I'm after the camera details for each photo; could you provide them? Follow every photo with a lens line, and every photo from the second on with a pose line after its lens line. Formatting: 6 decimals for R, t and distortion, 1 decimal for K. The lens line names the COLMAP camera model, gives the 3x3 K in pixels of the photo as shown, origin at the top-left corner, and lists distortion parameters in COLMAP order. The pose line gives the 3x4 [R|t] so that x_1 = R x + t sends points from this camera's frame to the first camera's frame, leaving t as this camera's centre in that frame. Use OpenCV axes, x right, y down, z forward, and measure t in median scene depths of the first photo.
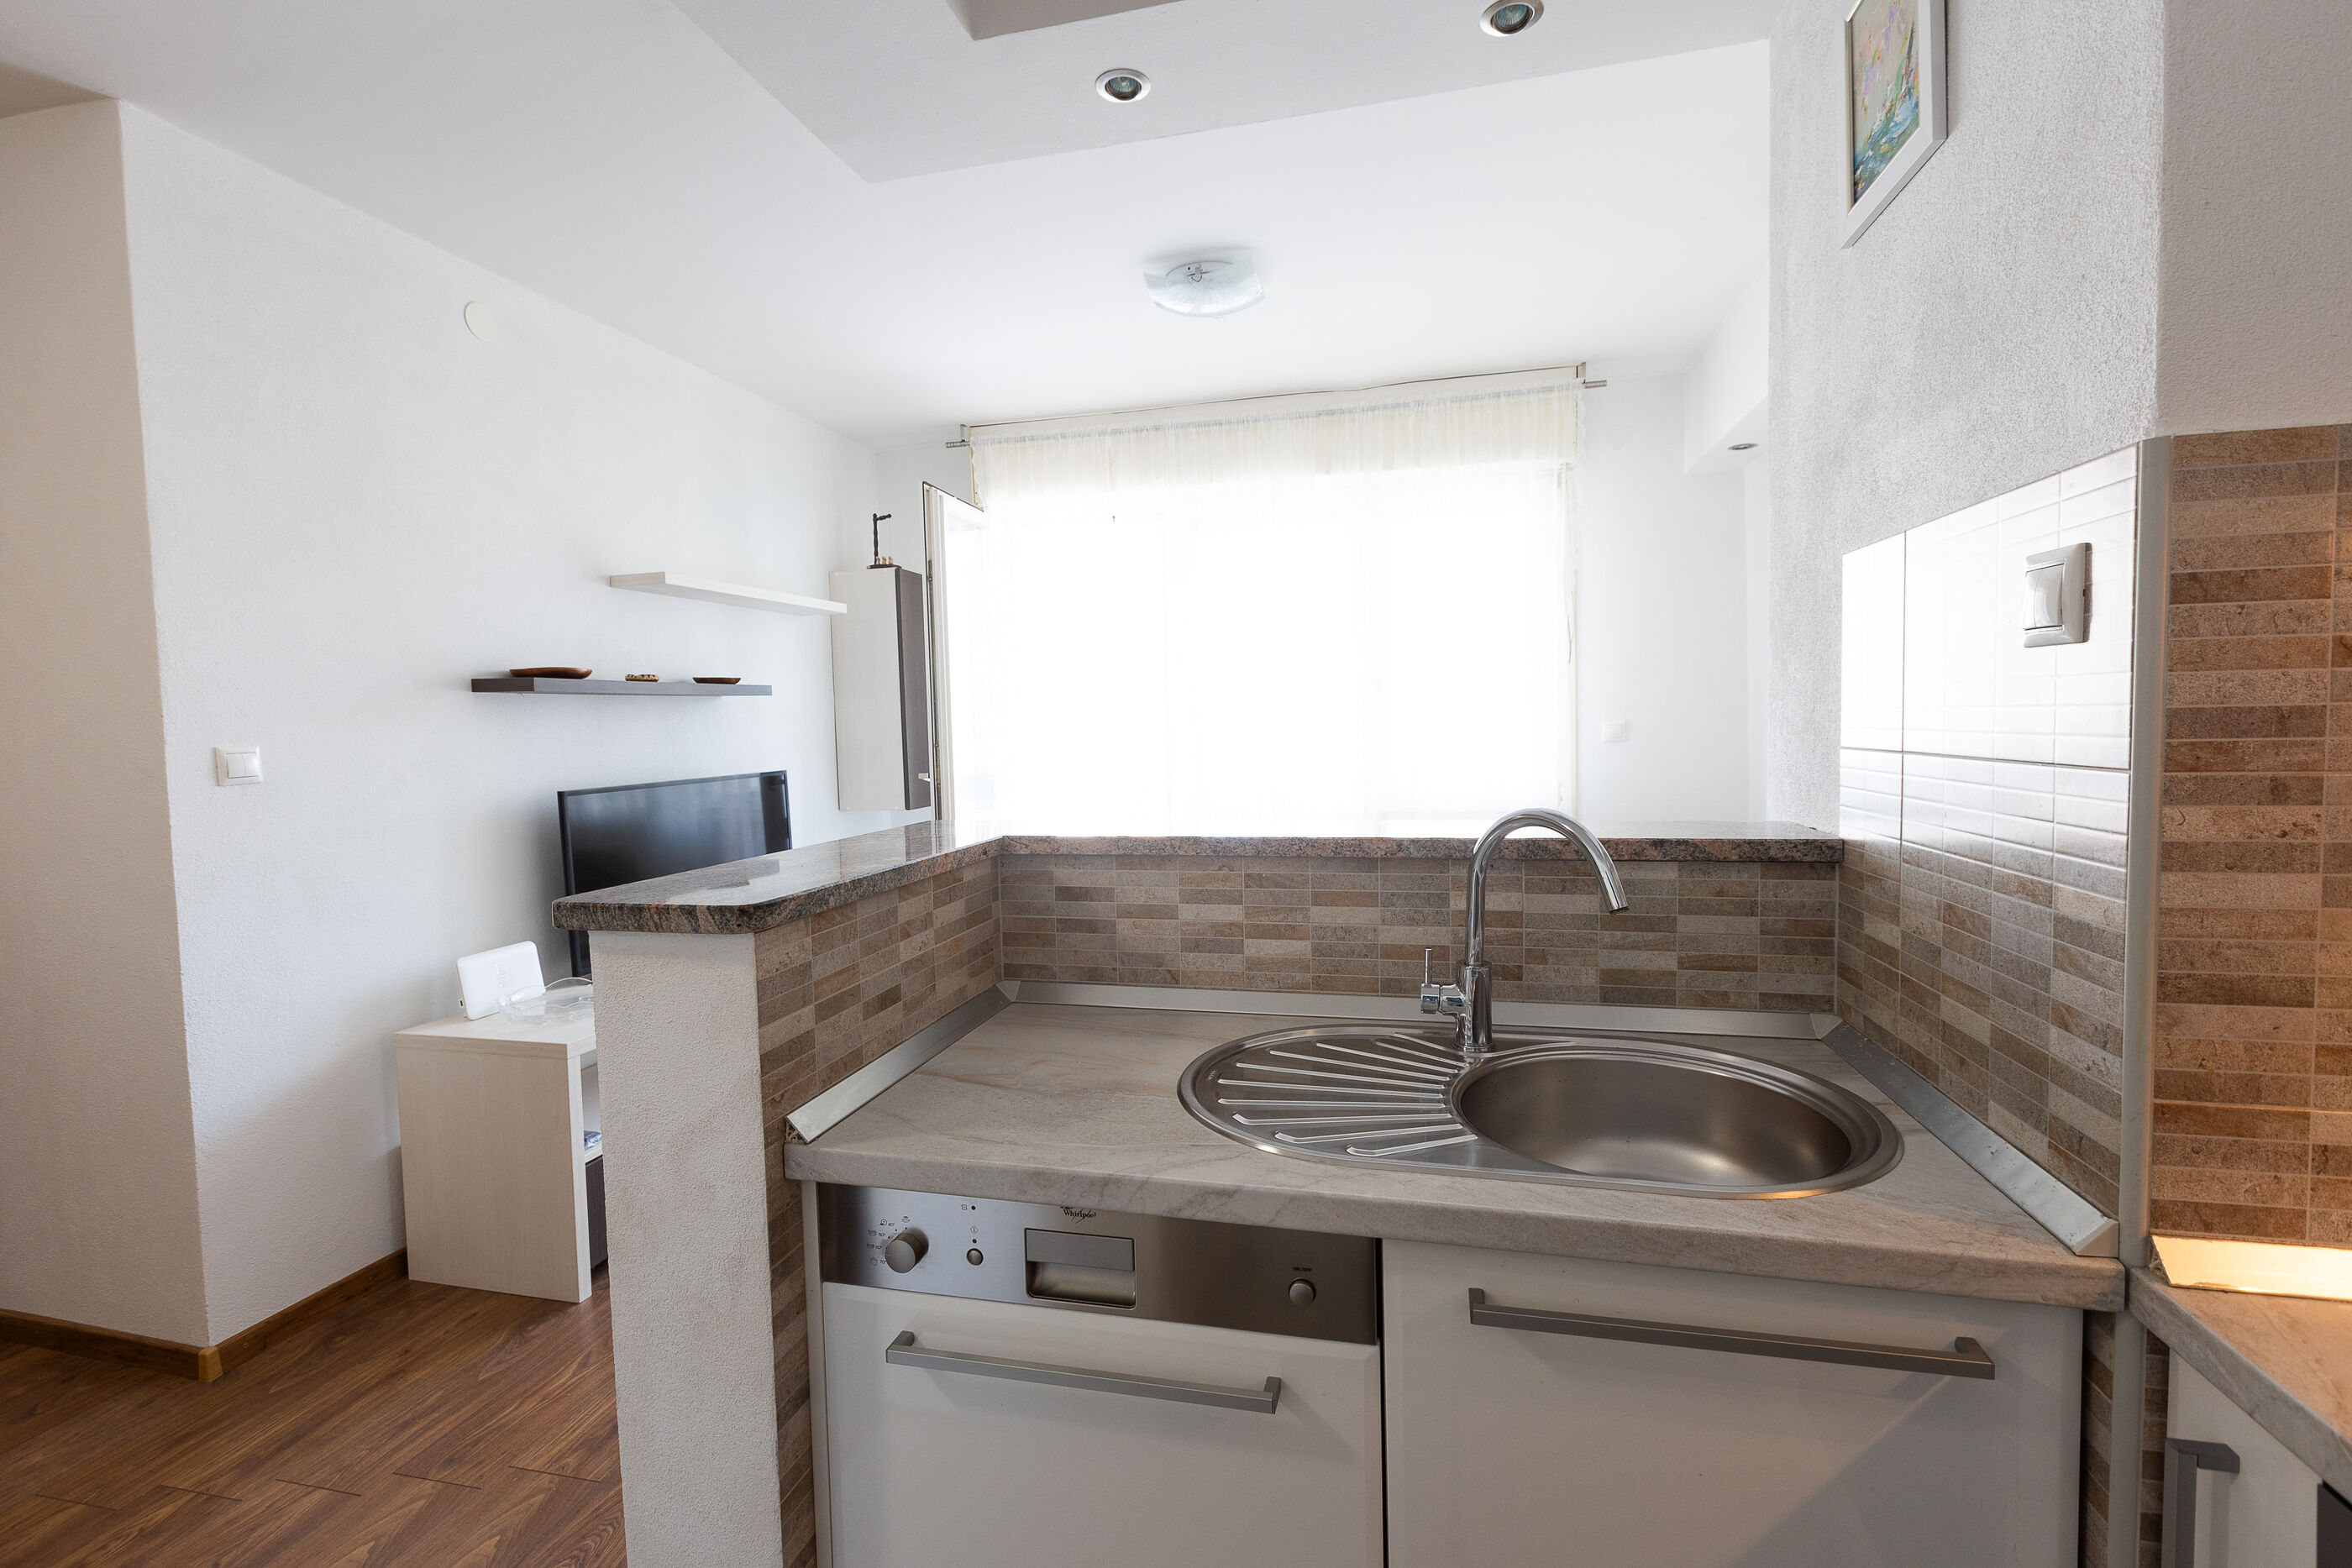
lens RADIAL K [[1044.3, 0, 1177.9], [0, 1044.3, 773.5], [0, 0, 1]] dist [-0.001151, 0.000338]
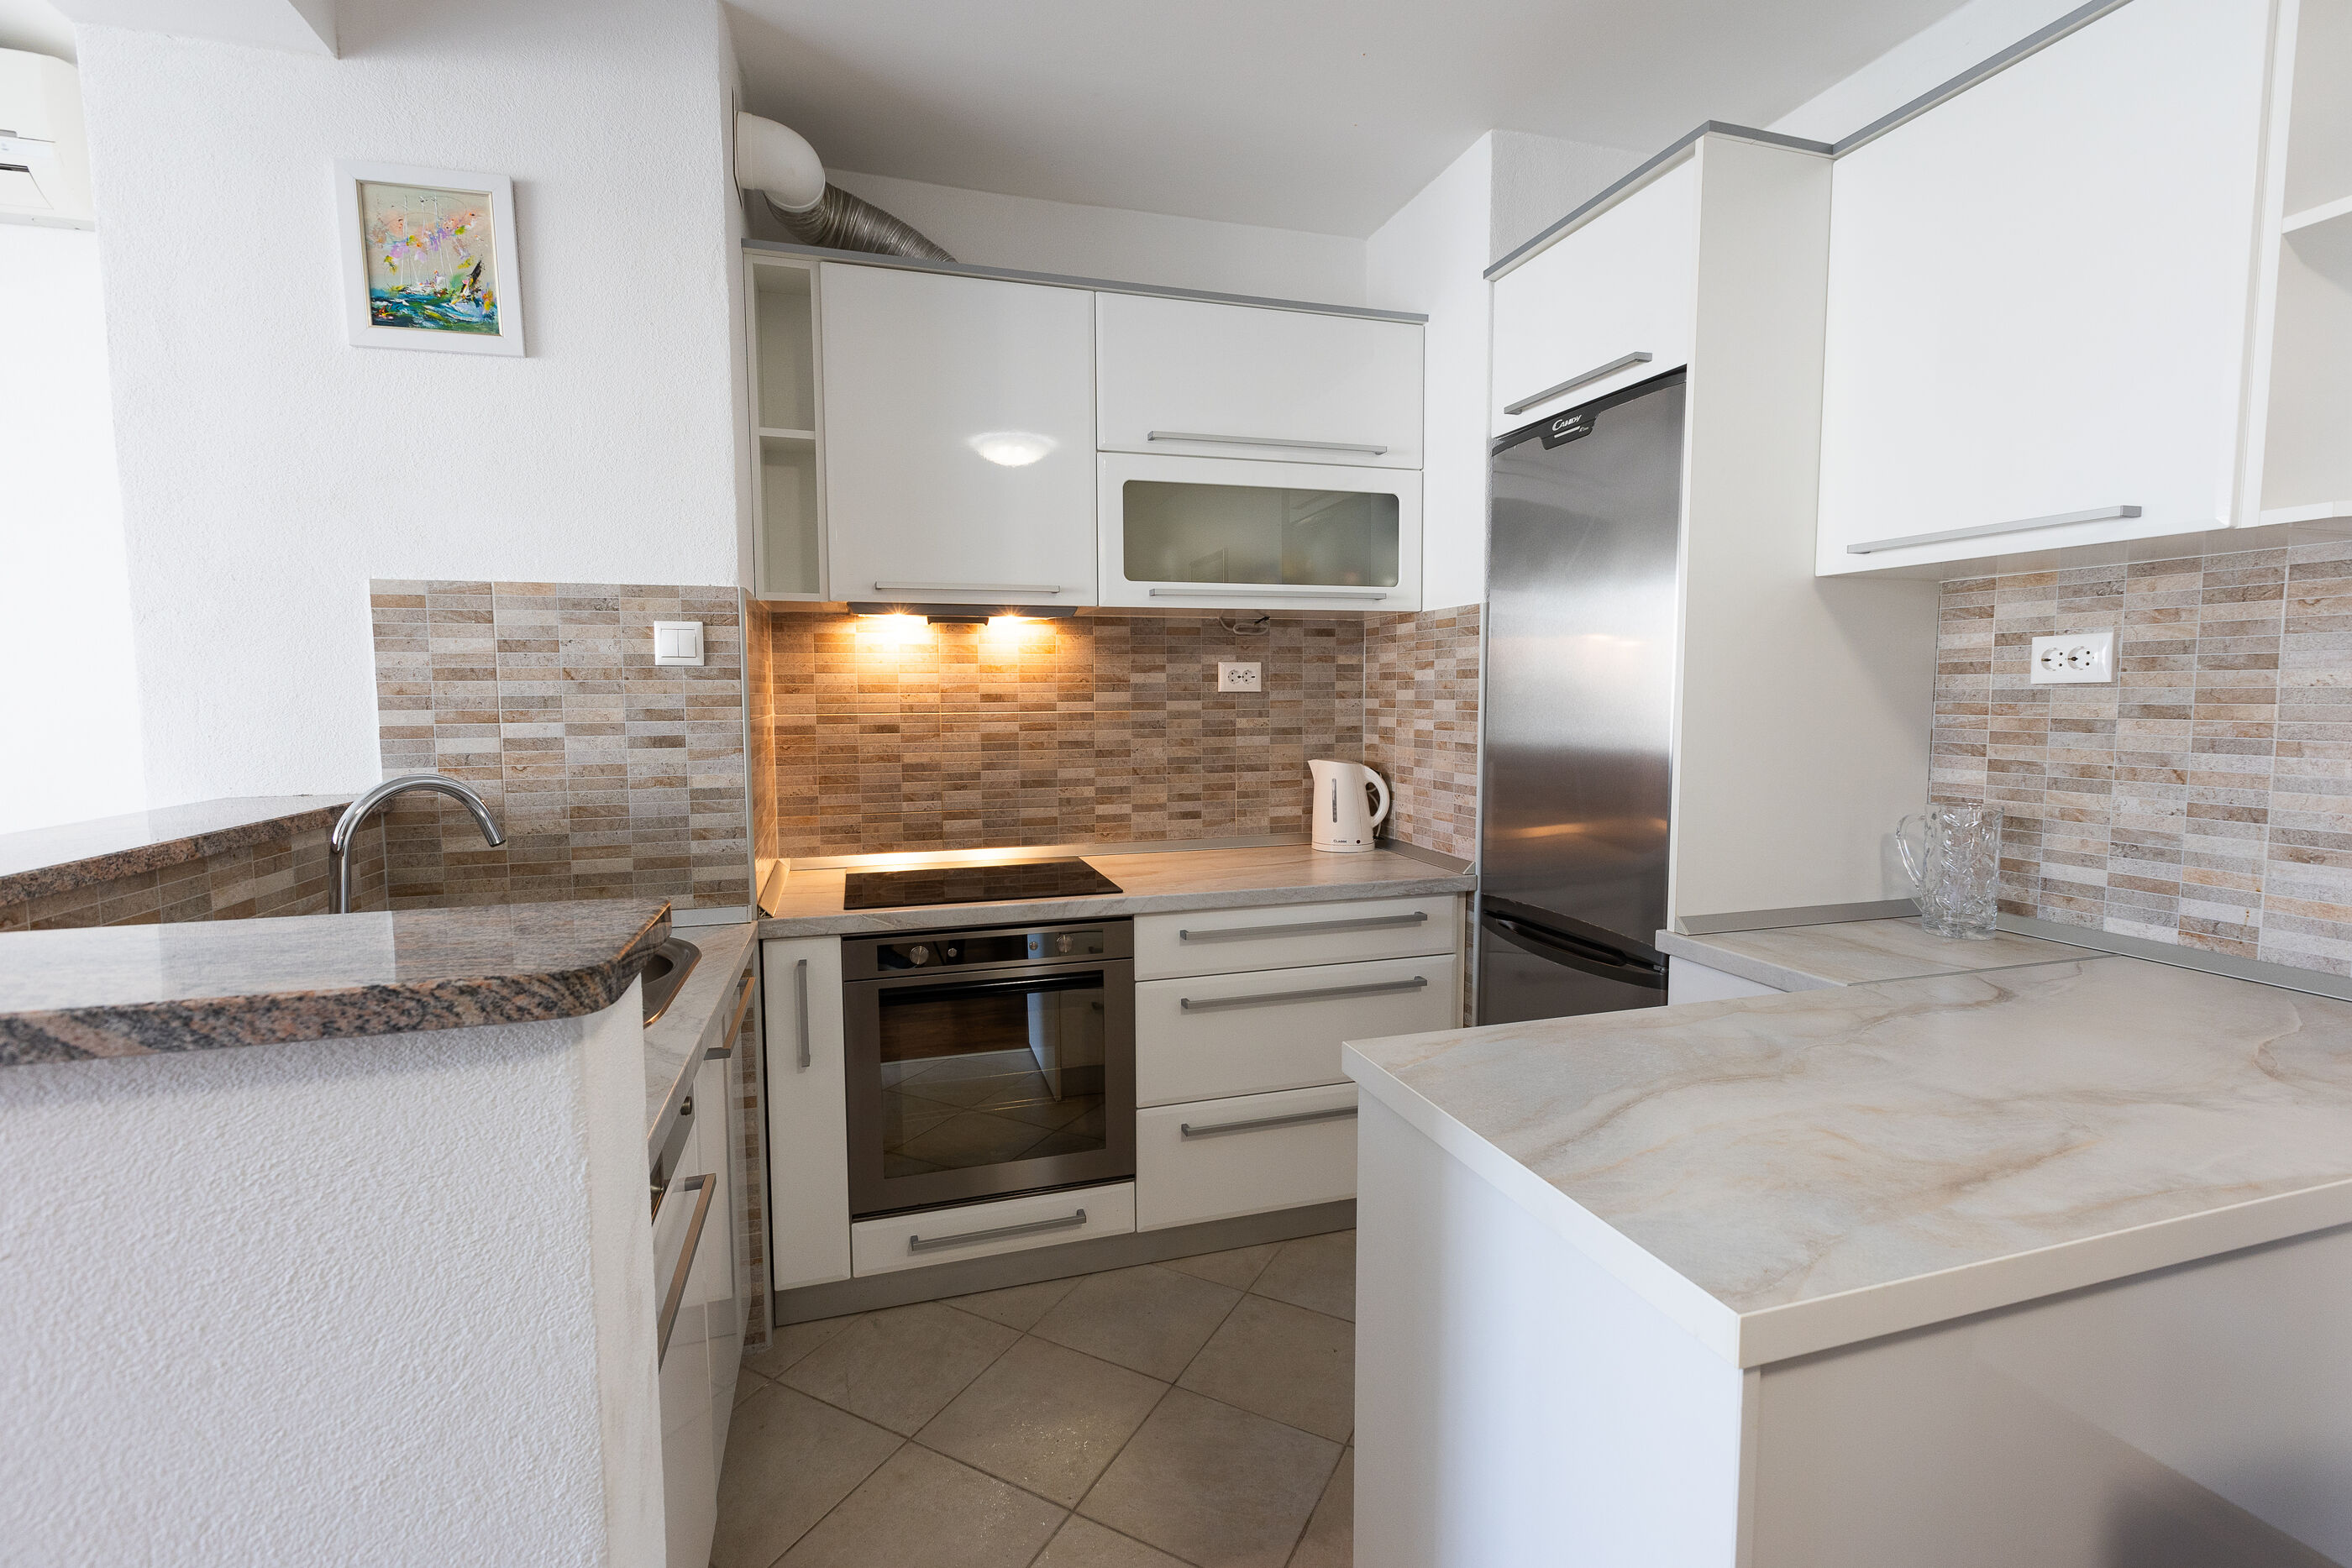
lens RADIAL K [[1044.3, 0, 1171.5], [0, 1044.3, 774.3], [0, 0, 1]] dist [-0.001151, 0.000338]
pose [[-0.500297, -0.042058, 0.864832, -0.611125], [0.066163, 0.994042, 0.086616, -0.007189], [-0.863323, 0.100553, -0.494533, 0.479738]]
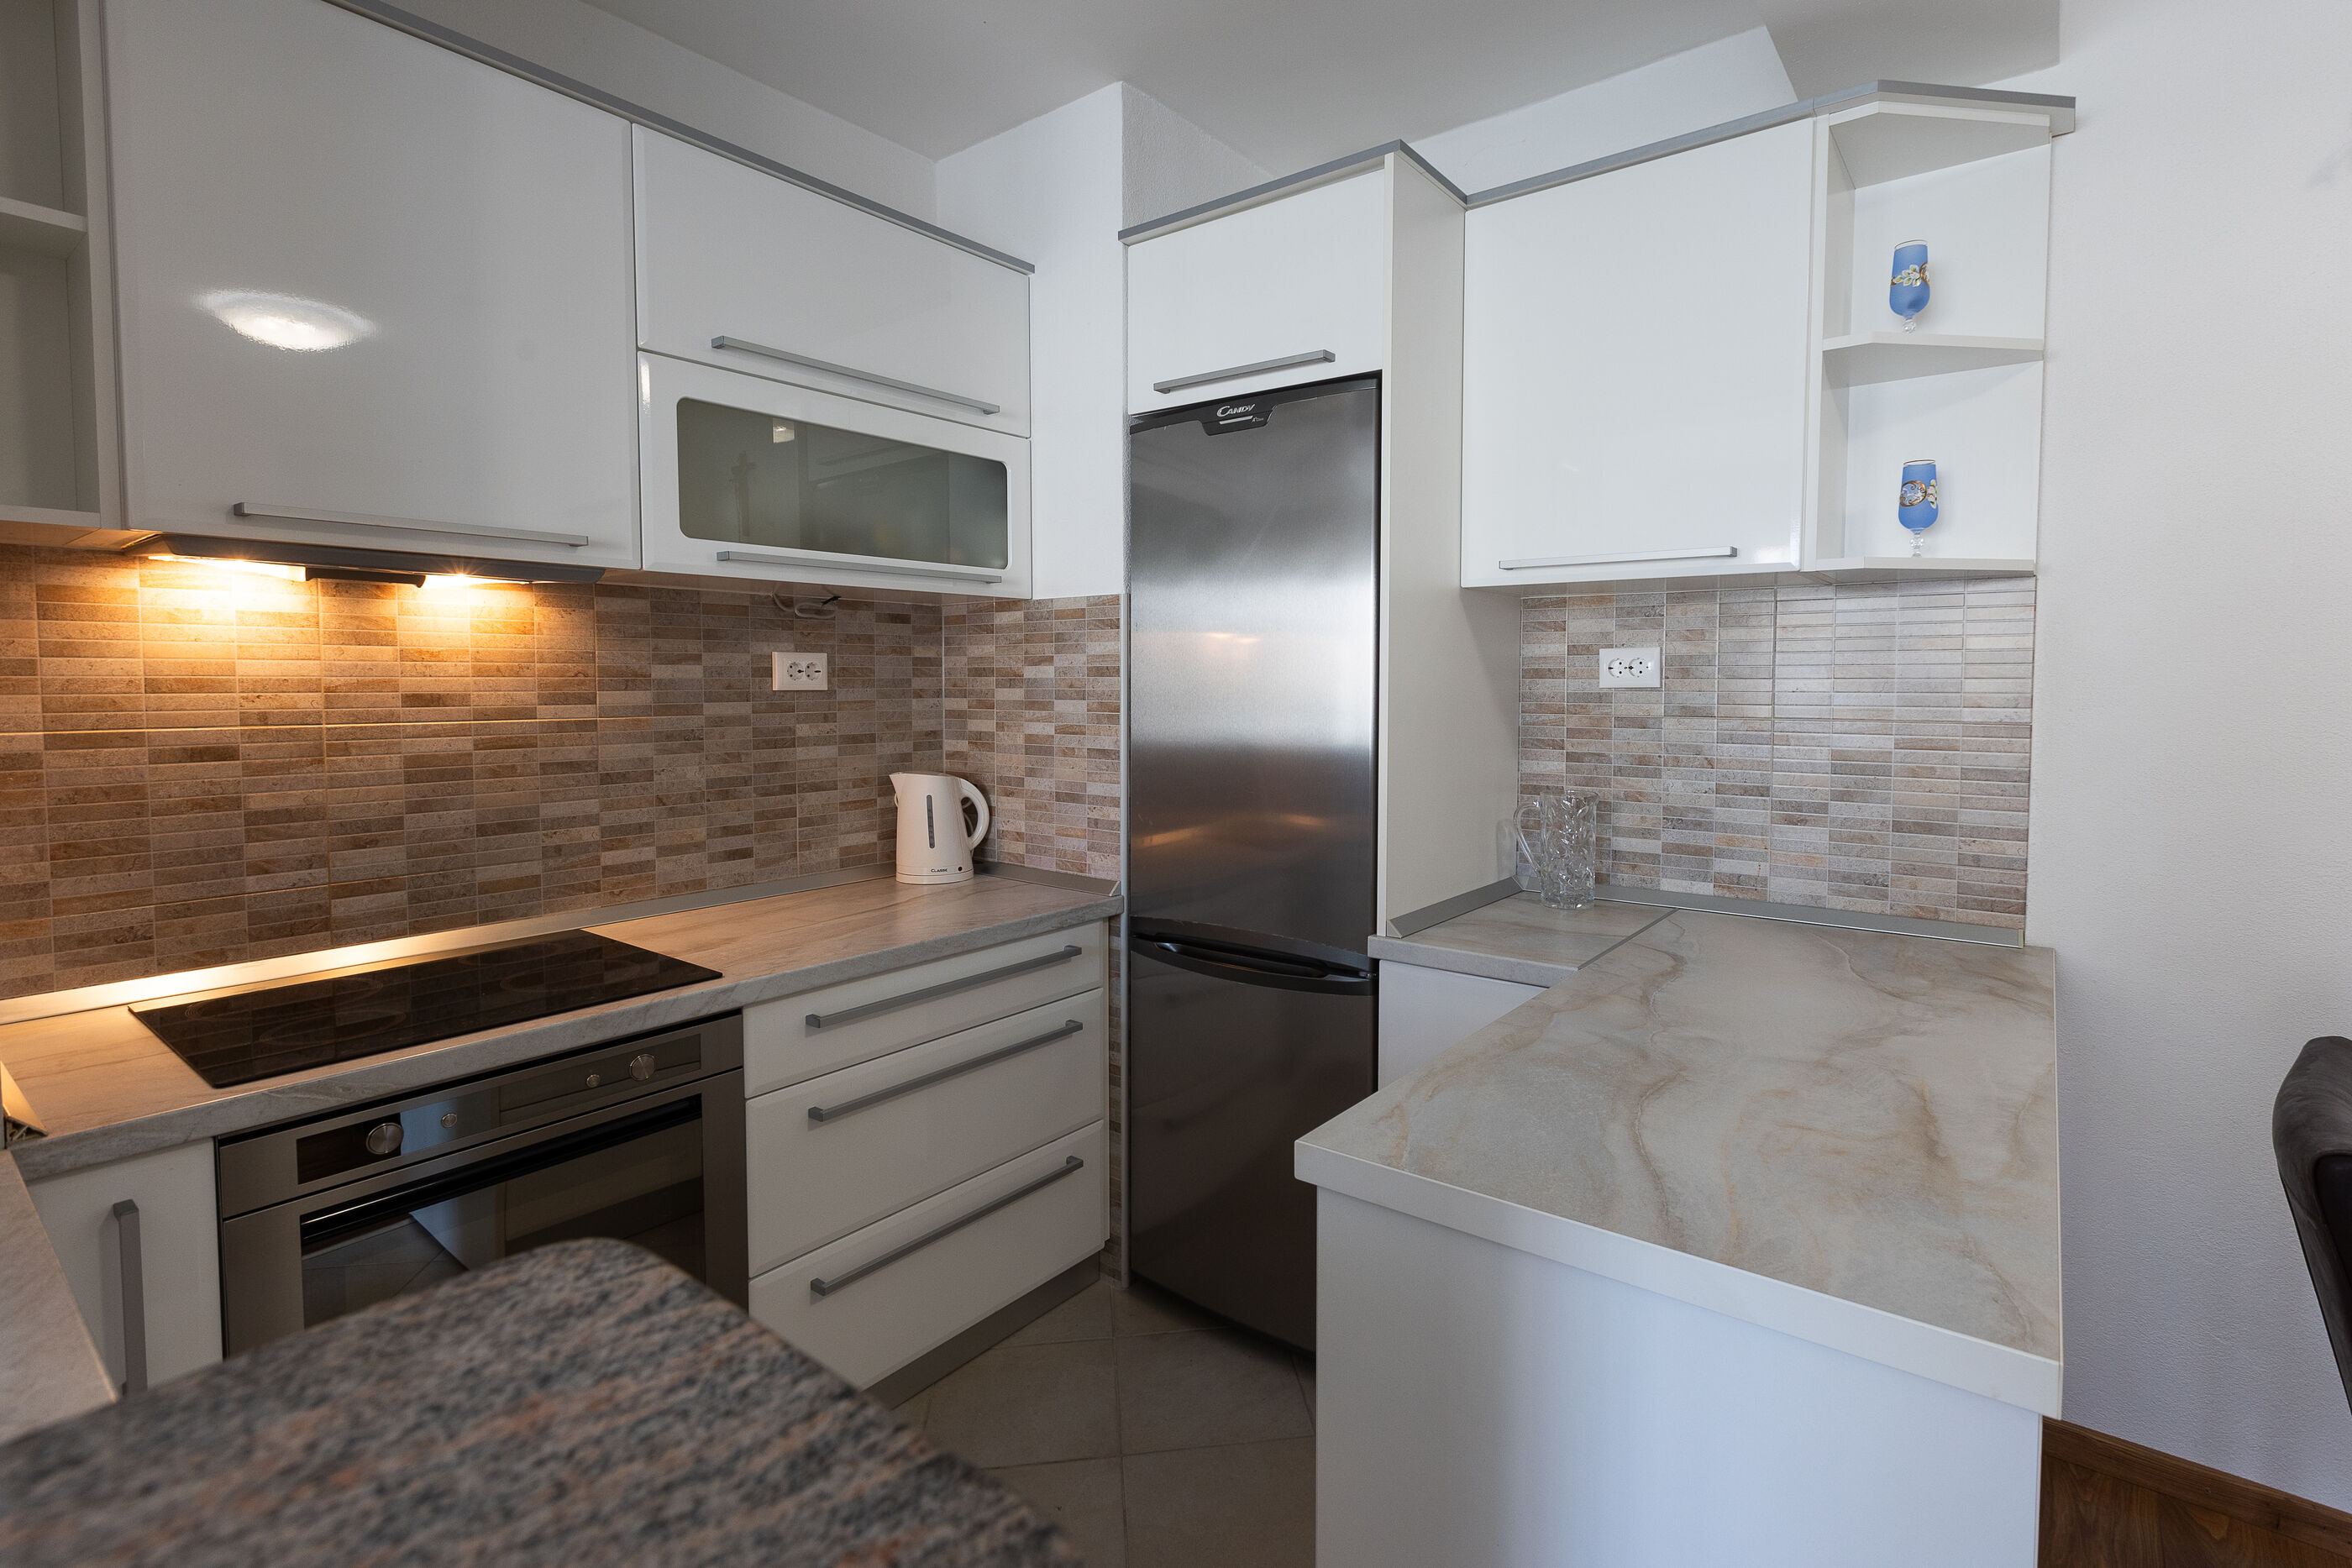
lens RADIAL K [[1097.9, 0, 1229.2], [0, 1097.9, 733.5], [0, 0, 1]] dist [0.001710, -0.000083]
pose [[-0.915707, 0.003702, 0.401830, -0.338688], [0.043545, 0.994984, 0.090064, -0.026777], [-0.399481, 0.099970, -0.911274, 0.560139]]
